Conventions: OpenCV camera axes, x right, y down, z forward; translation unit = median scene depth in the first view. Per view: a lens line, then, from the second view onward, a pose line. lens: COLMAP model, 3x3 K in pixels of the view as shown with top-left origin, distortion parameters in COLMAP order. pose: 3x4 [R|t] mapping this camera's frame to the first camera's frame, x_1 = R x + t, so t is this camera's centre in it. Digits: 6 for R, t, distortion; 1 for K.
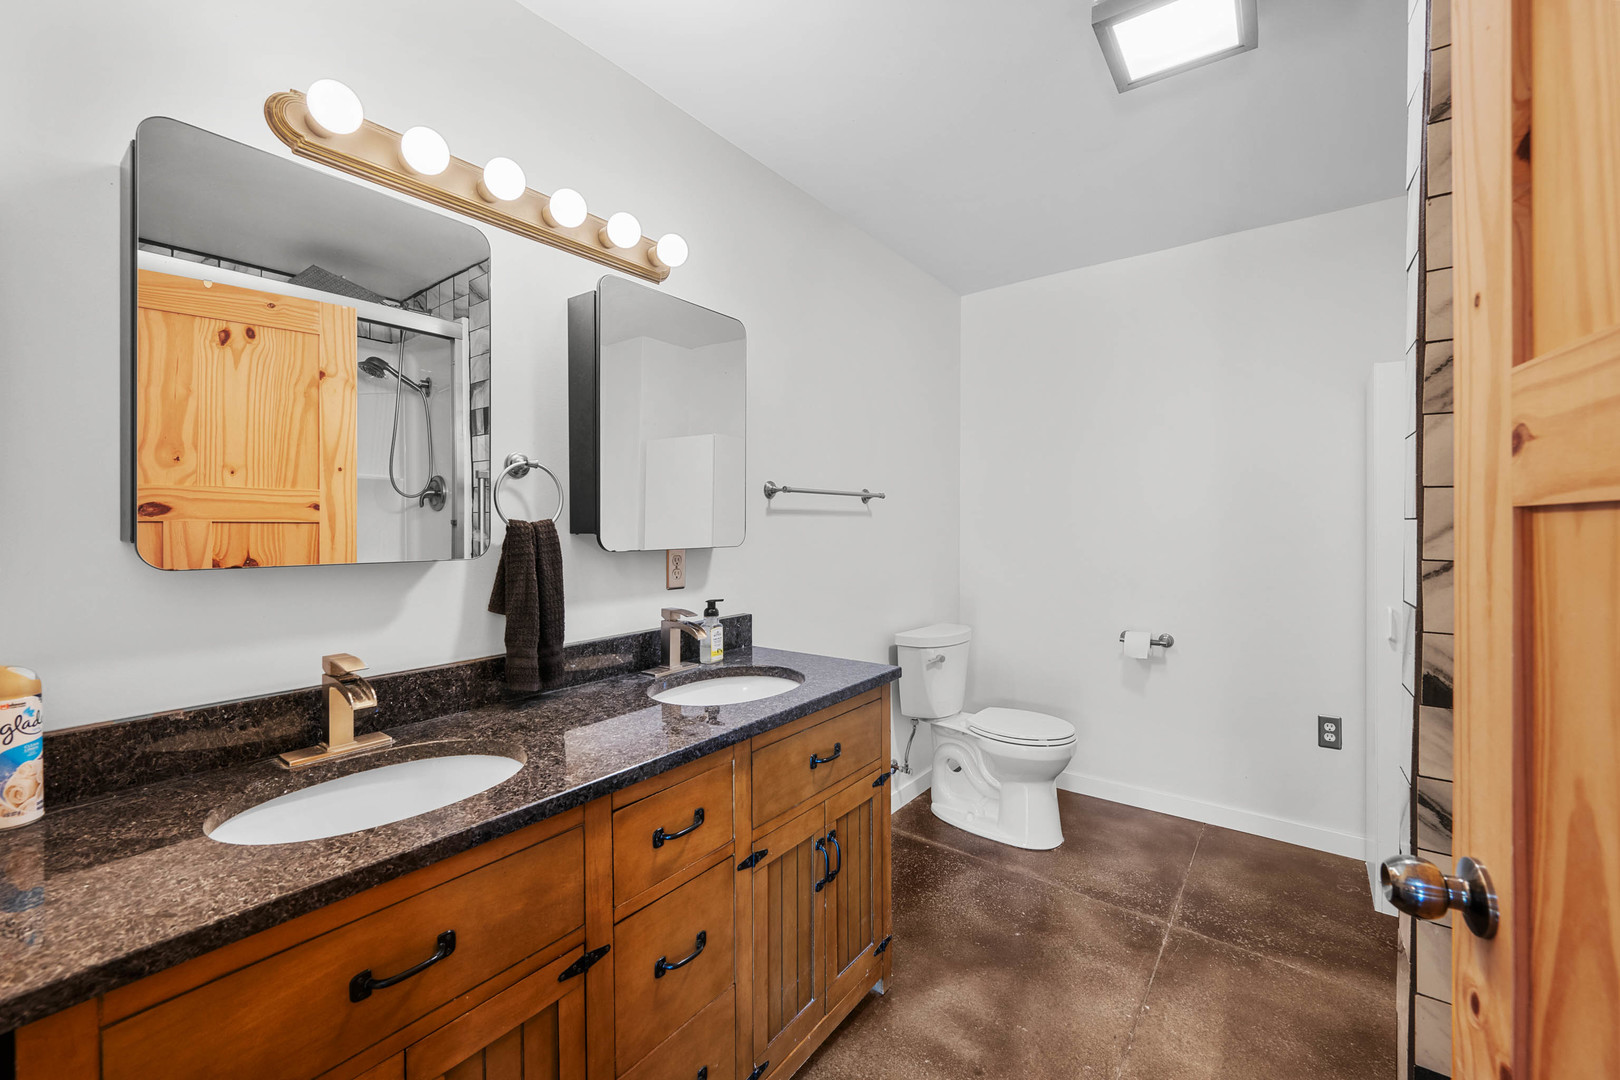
lens RADIAL K [[662.9, 0, 801.9], [0, 662.9, 531.3], [0, 0, 1]] dist [-0.000290, 0.000034]
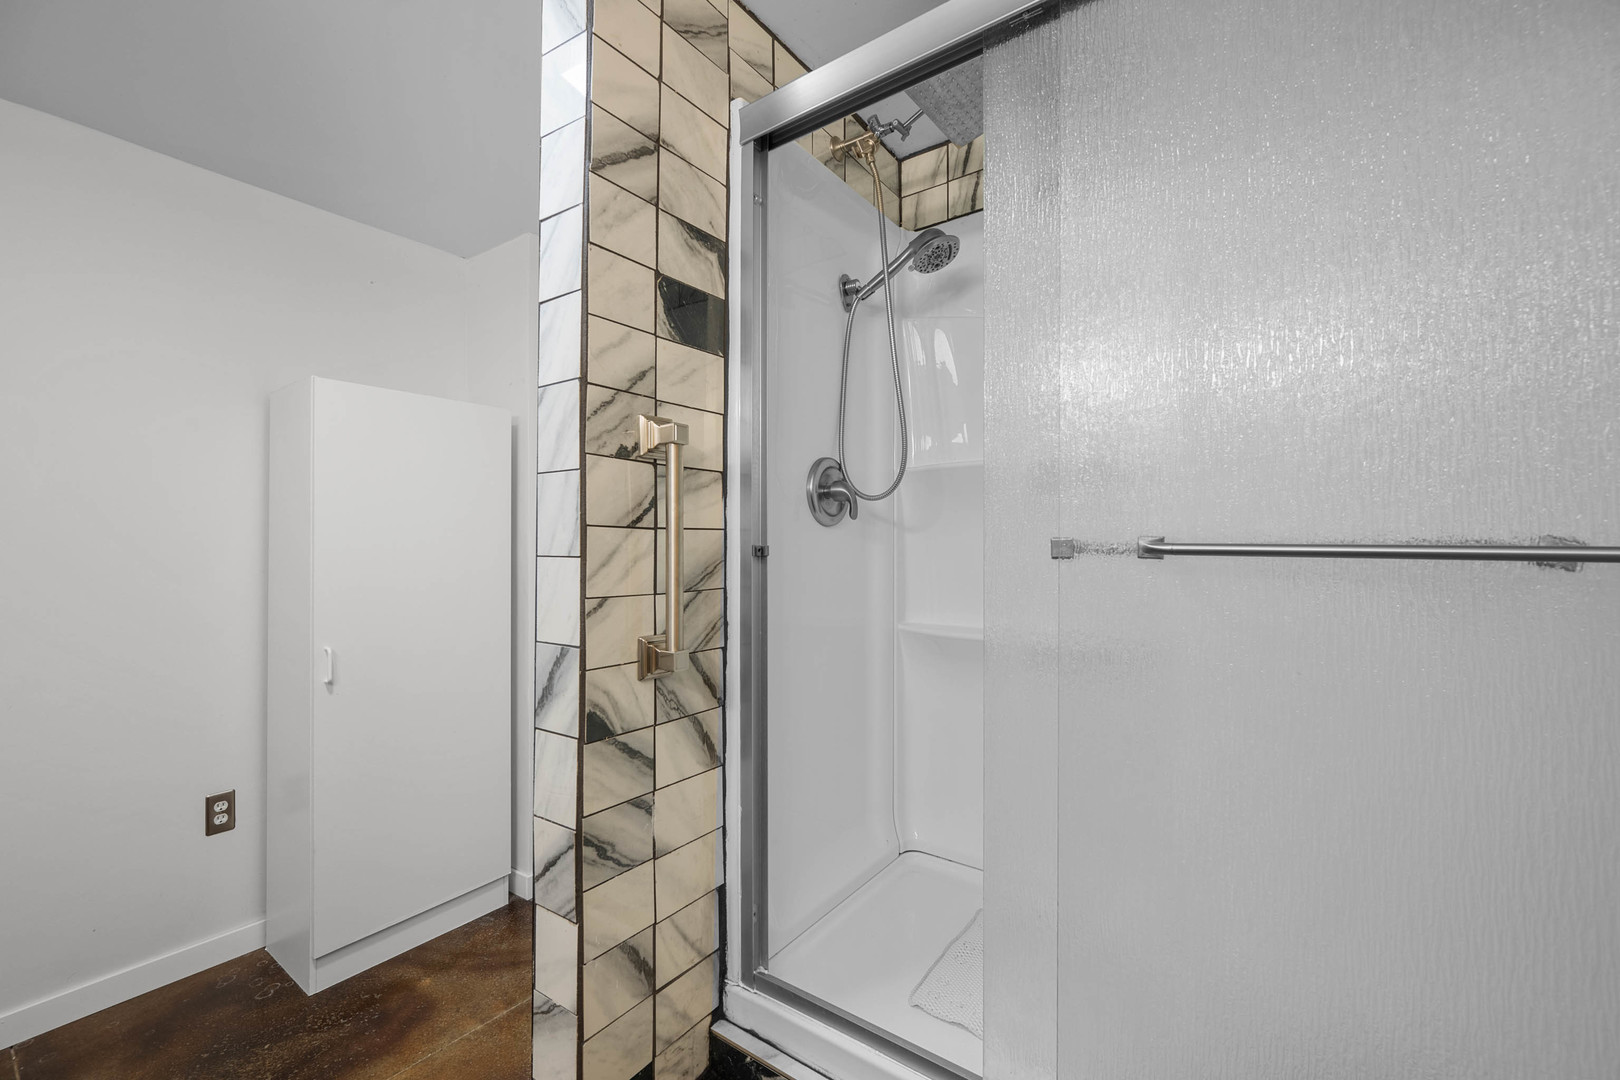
lens RADIAL K [[662.9, 0, 801.9], [0, 662.9, 531.3], [0, 0, 1]] dist [-0.000290, 0.000034]
pose [[-0.018592, 0.019567, 0.999636, -0.070016], [0.012810, 0.999731, -0.019330, -0.034131], [-0.999745, 0.012446, -0.018838, 0.690082]]
